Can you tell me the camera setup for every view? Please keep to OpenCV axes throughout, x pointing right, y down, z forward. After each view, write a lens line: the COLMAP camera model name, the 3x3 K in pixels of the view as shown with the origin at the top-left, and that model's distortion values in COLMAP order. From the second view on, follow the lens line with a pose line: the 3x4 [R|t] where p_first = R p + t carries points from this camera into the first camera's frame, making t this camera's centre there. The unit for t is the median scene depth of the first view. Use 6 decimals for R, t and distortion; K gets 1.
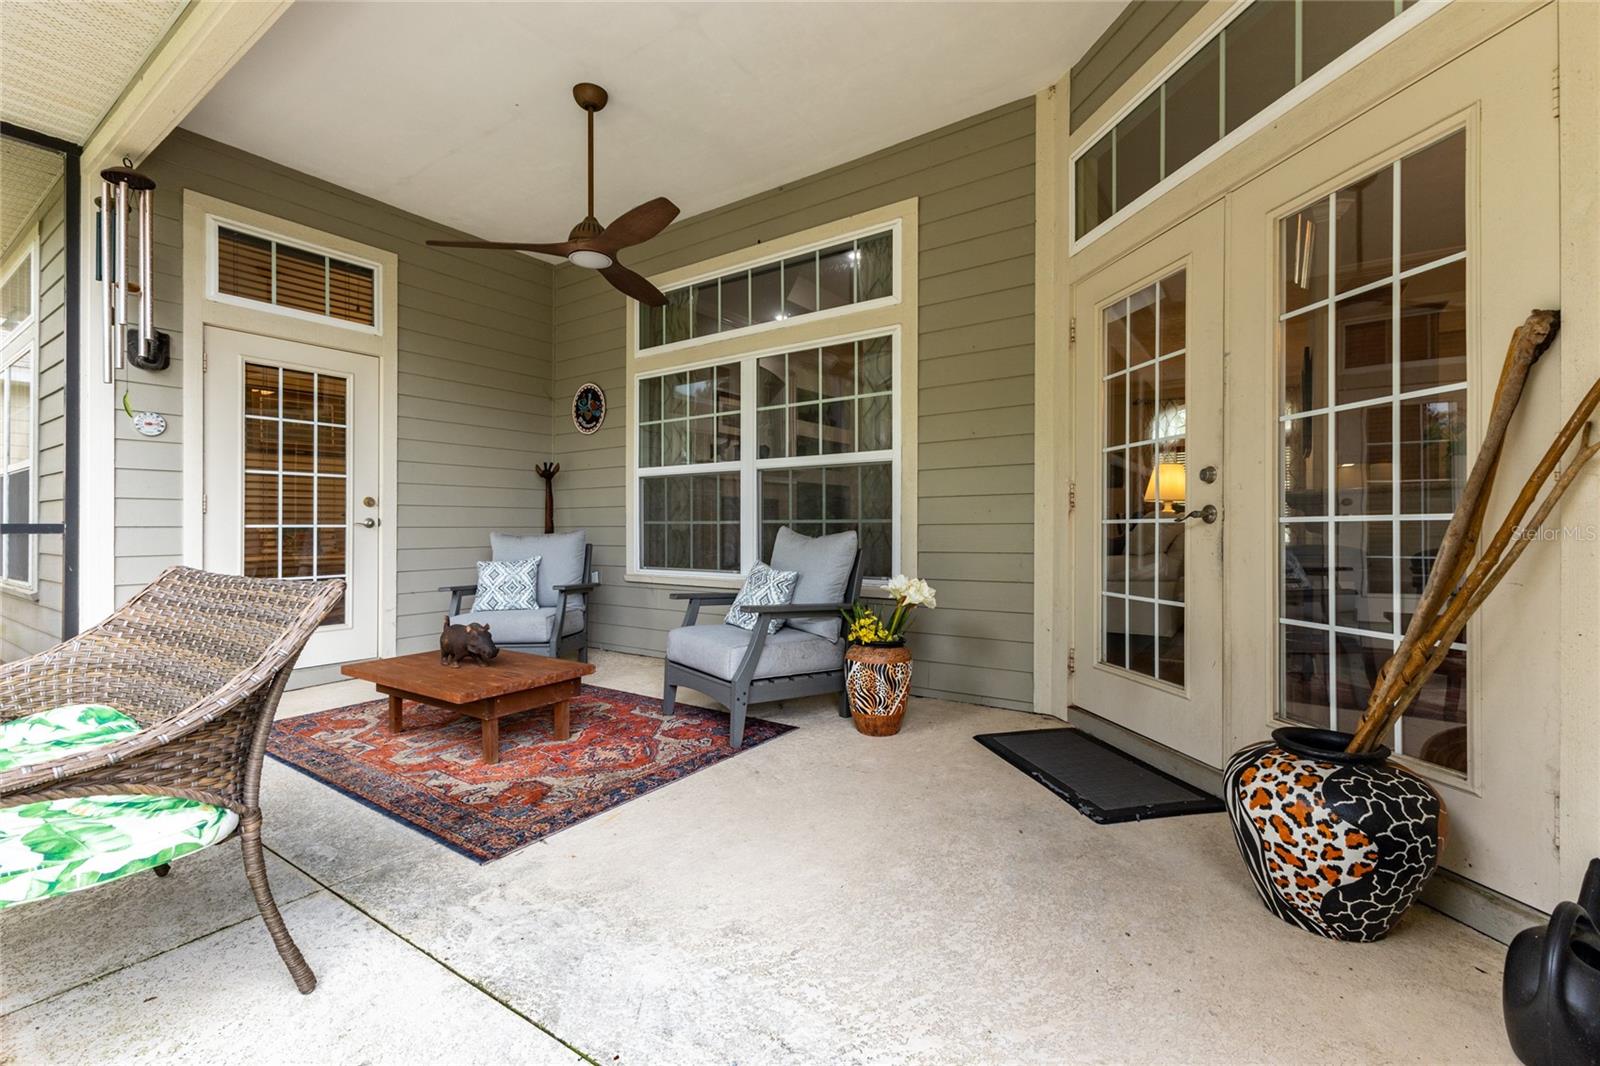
lens RADIAL K [[686.0, 0, 804.6], [0, 686.0, 527.8], [0, 0, 1]] dist [0.000727, 0.000181]
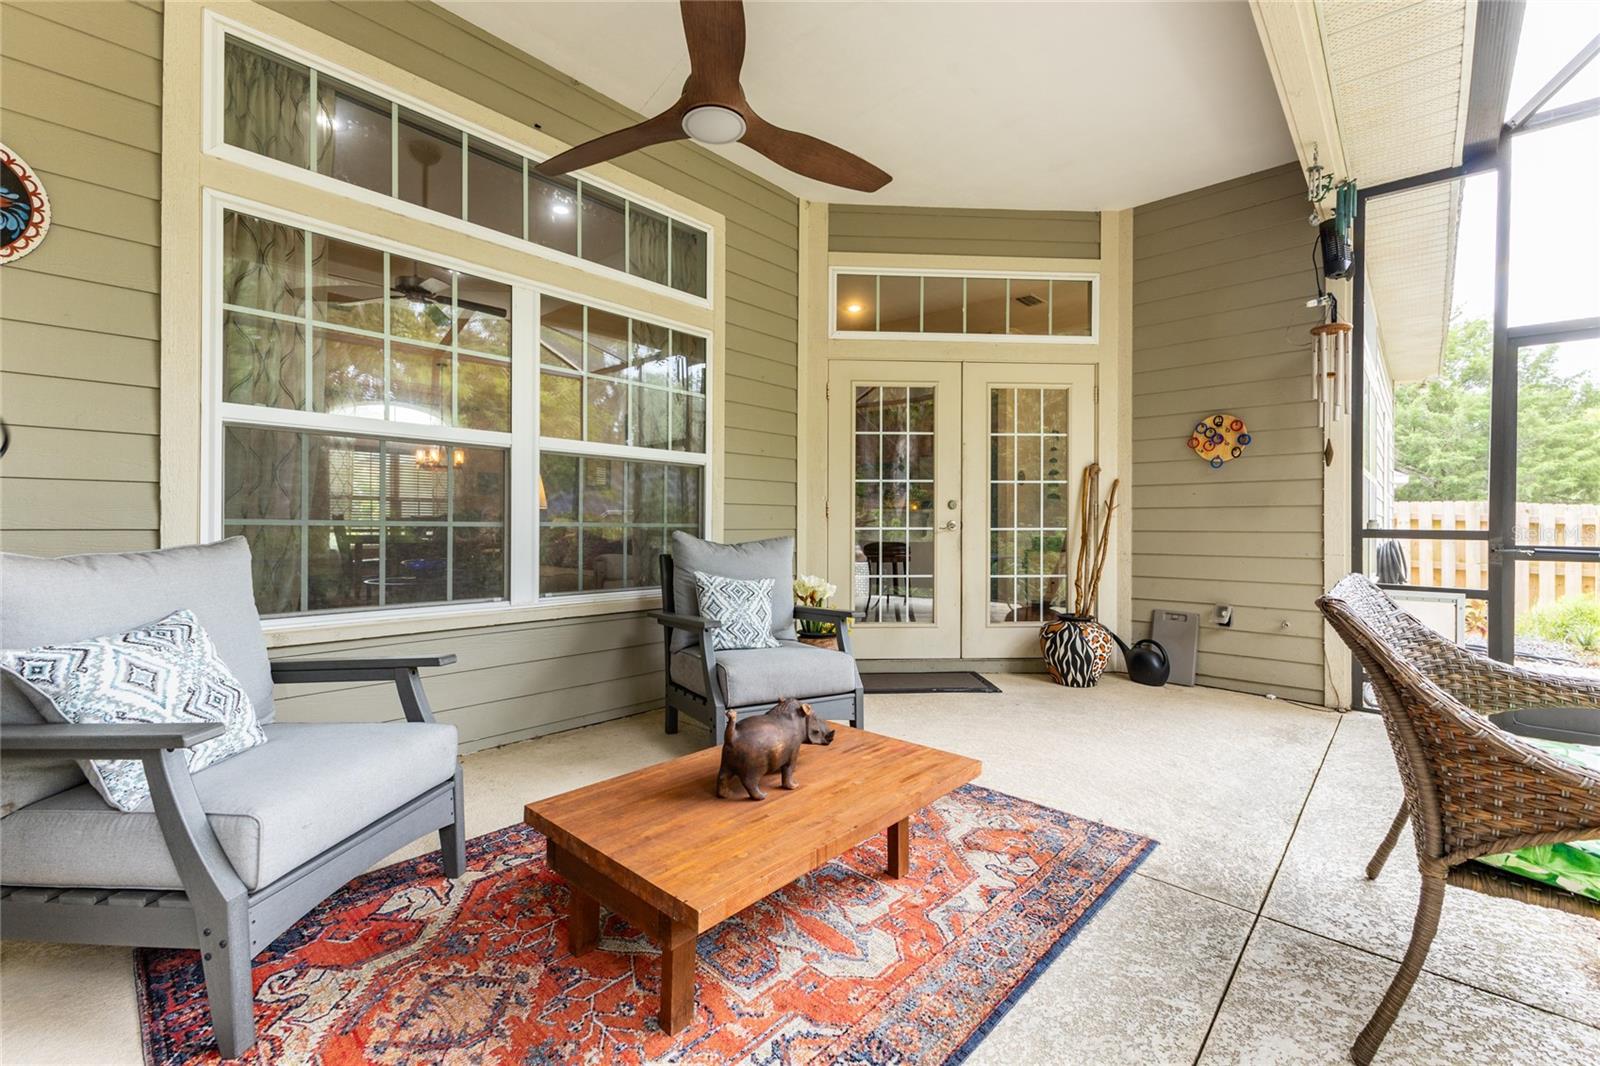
lens RADIAL K [[686.0, 0, 804.6], [0, 686.0, 527.8], [0, 0, 1]] dist [0.000727, 0.000181]
pose [[0.134095, 0.004231, 0.990959, -1.183963], [-0.002483, 0.999989, -0.003933, -0.003810], [-0.990965, -0.001933, 0.134104, 1.025877]]
